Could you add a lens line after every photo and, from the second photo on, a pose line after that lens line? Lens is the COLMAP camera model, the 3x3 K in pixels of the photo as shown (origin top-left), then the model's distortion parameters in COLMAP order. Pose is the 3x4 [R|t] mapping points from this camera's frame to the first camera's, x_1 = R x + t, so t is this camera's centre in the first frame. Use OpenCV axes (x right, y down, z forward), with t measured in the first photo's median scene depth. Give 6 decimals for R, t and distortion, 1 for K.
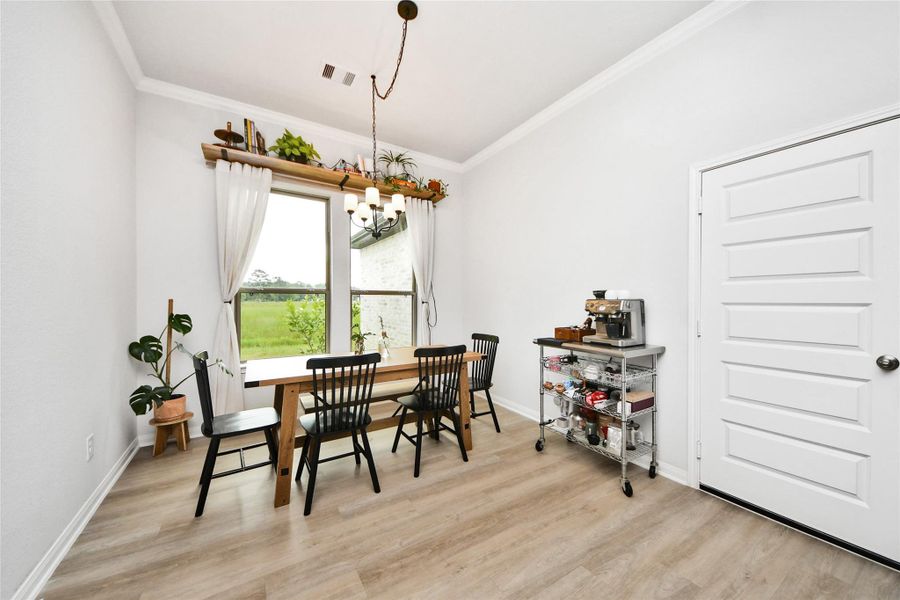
lens RADIAL K [[327.8, 0, 450.0], [0, 327.8, 300.0], [0, 0, 1]] dist [0.058291, -0.026853]
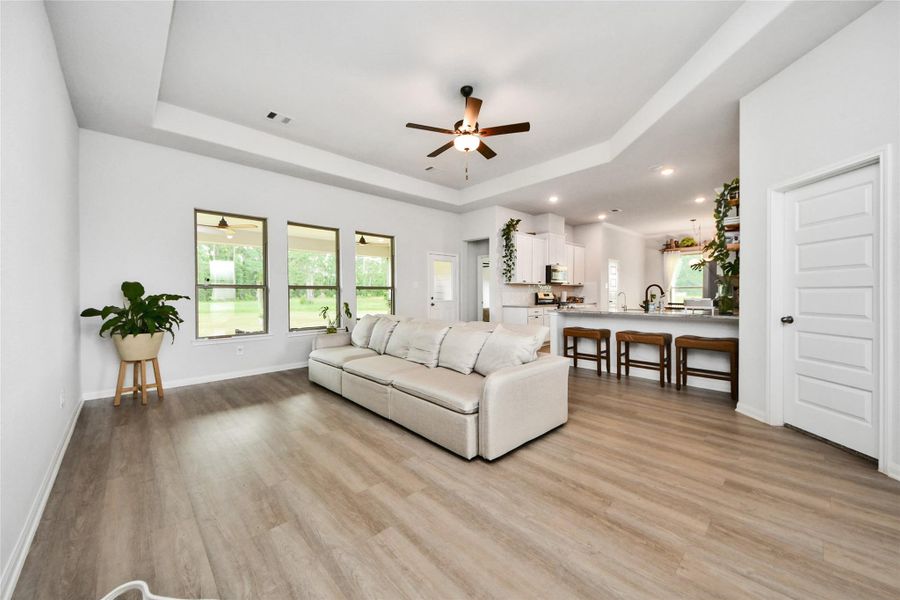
lens RADIAL K [[327.8, 0, 450.0], [0, 327.8, 300.0], [0, 0, 1]] dist [0.058291, -0.026853]
pose [[0.196421, 0.018008, -0.980354, 2.926559], [0.004656, 0.999803, 0.019298, 0.030979], [0.980509, -0.008355, 0.196298, -2.407773]]
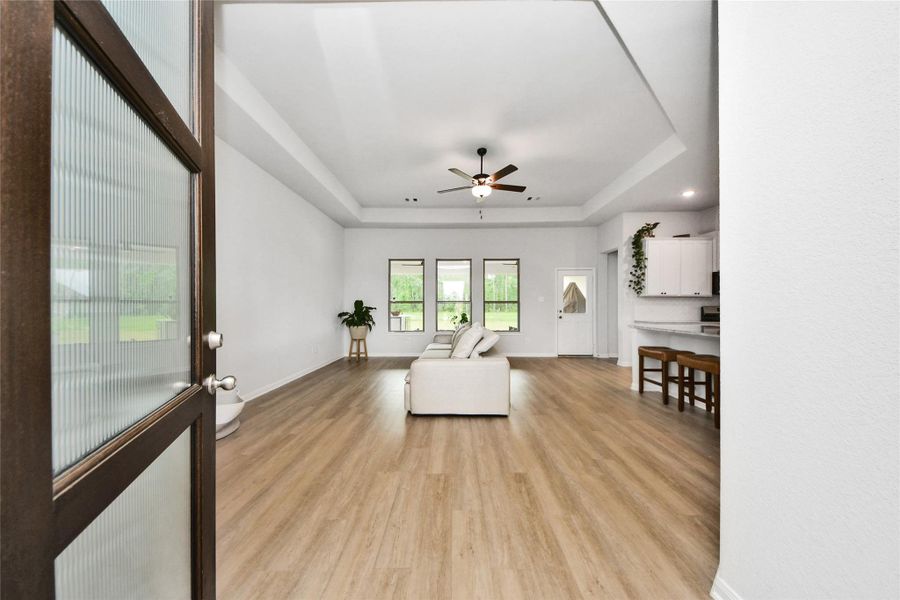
lens RADIAL K [[313.1, 0, 452.5], [0, 313.1, 306.8], [0, 0, 1]] dist [0.075111, -0.022072]
pose [[-0.537280, -0.004326, -0.843393, 3.111541], [-0.003051, 0.999990, -0.003186, 0.038833], [0.843399, 0.000861, -0.537288, -1.218501]]
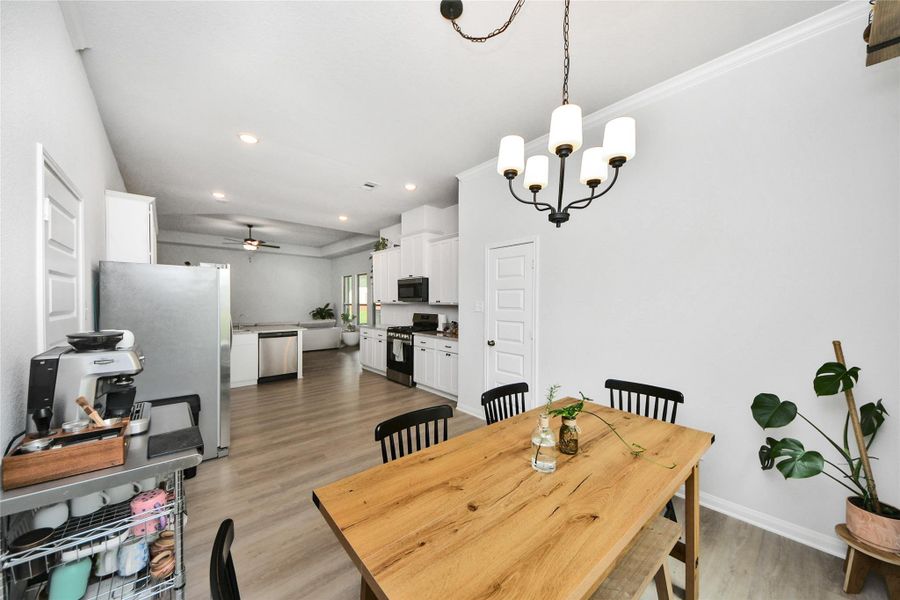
lens RADIAL K [[320.0, 0, 451.9], [0, 320.0, 301.3], [0, 0, 1]] dist [0.054752, -0.024198]
pose [[-0.986637, -0.002217, -0.162920, -0.010722], [-0.003462, 0.999967, 0.007361, -0.088165], [0.162899, 0.007827, -0.986612, 1.662337]]
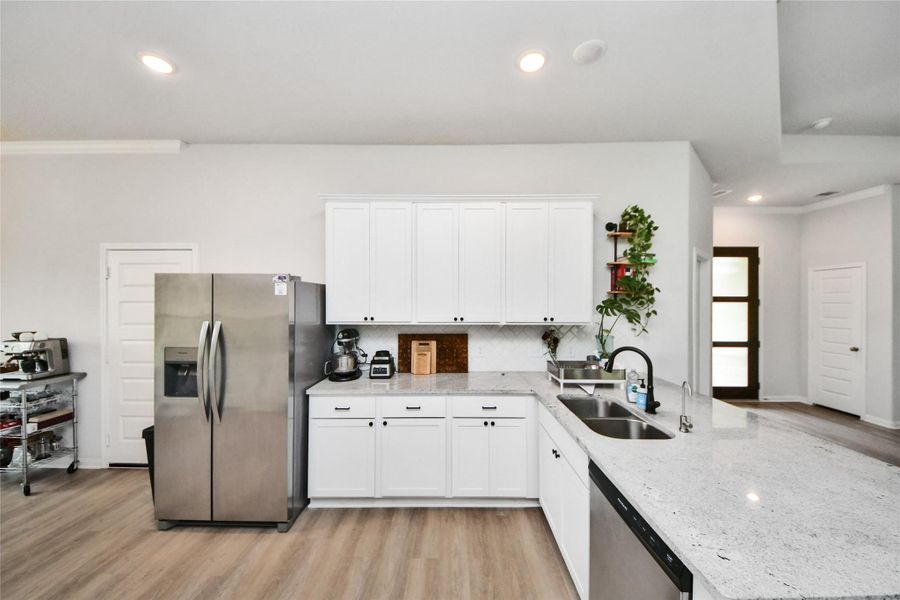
lens RADIAL K [[320.0, 0, 451.9], [0, 320.0, 301.3], [0, 0, 1]] dist [0.054752, -0.024198]
pose [[0.531580, 0.000447, 0.847008, 0.287056], [0.001105, 0.999999, -0.001221, -0.133969], [-0.847007, 0.001585, 0.531579, -0.895979]]
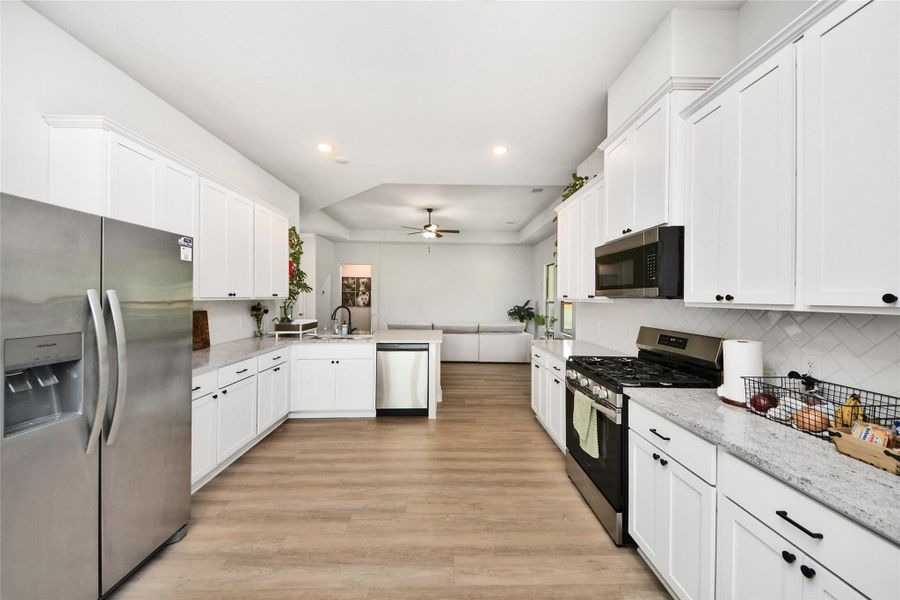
lens RADIAL K [[319.9, 0, 451.2], [0, 319.9, 298.5], [0, 0, 1]] dist [0.052740, -0.024119]
pose [[-0.860759, -0.008809, 0.508936, -0.136835], [-0.004415, 0.999942, 0.009841, -0.074009], [-0.508993, 0.006224, -0.860748, 0.341078]]
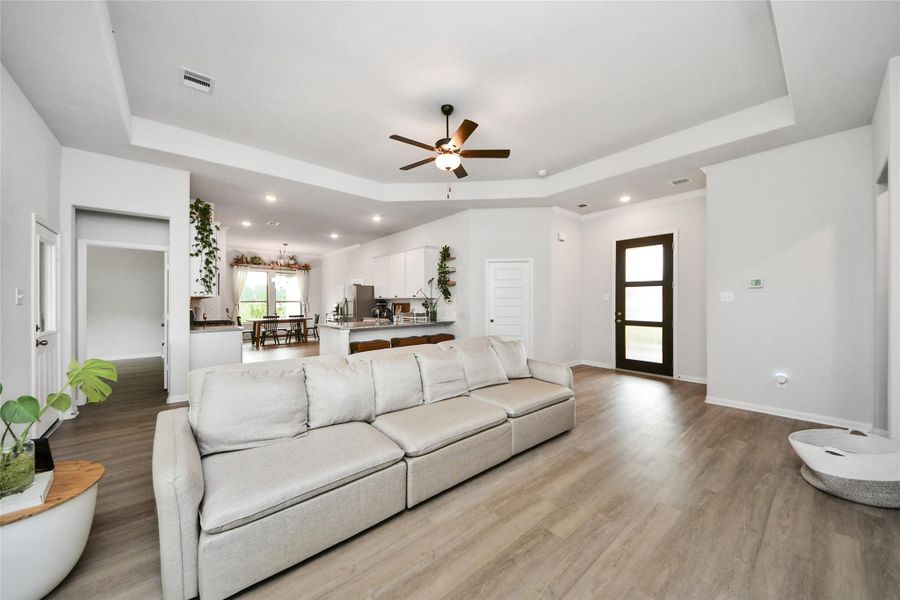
lens RADIAL K [[320.0, 0, 451.9], [0, 320.0, 301.3], [0, 0, 1]] dist [0.054752, -0.024198]
pose [[0.987776, -0.003113, 0.155850, 1.302060], [0.003608, 0.999989, -0.002894, -0.016074], [-0.155840, 0.003421, 0.987776, -3.434708]]
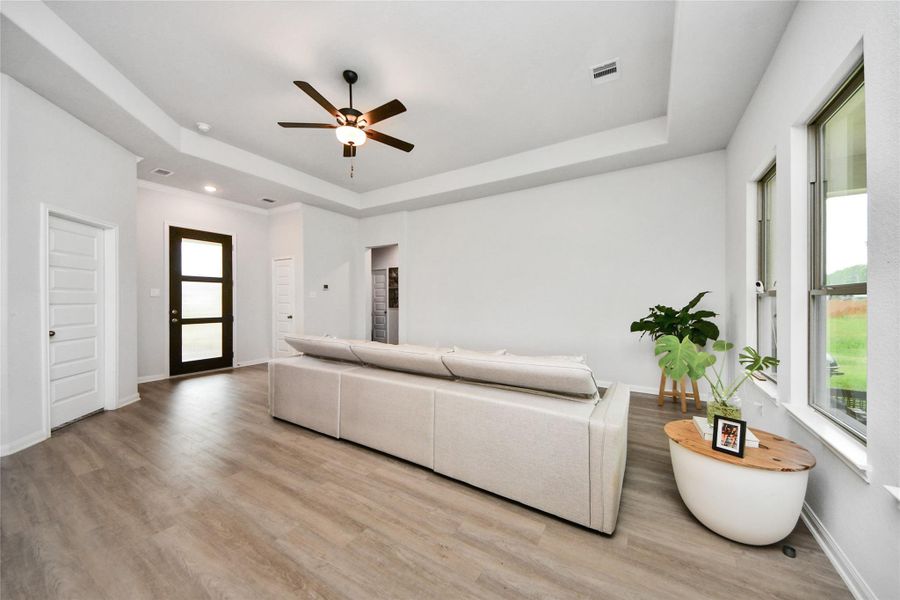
lens RADIAL K [[320.0, 0, 451.9], [0, 320.0, 301.3], [0, 0, 1]] dist [0.054752, -0.024198]
pose [[-0.445812, 0.000873, 0.895126, 0.197866], [0.004321, 0.999990, 0.001177, 0.014275], [-0.895116, 0.004392, -0.445812, -1.832833]]
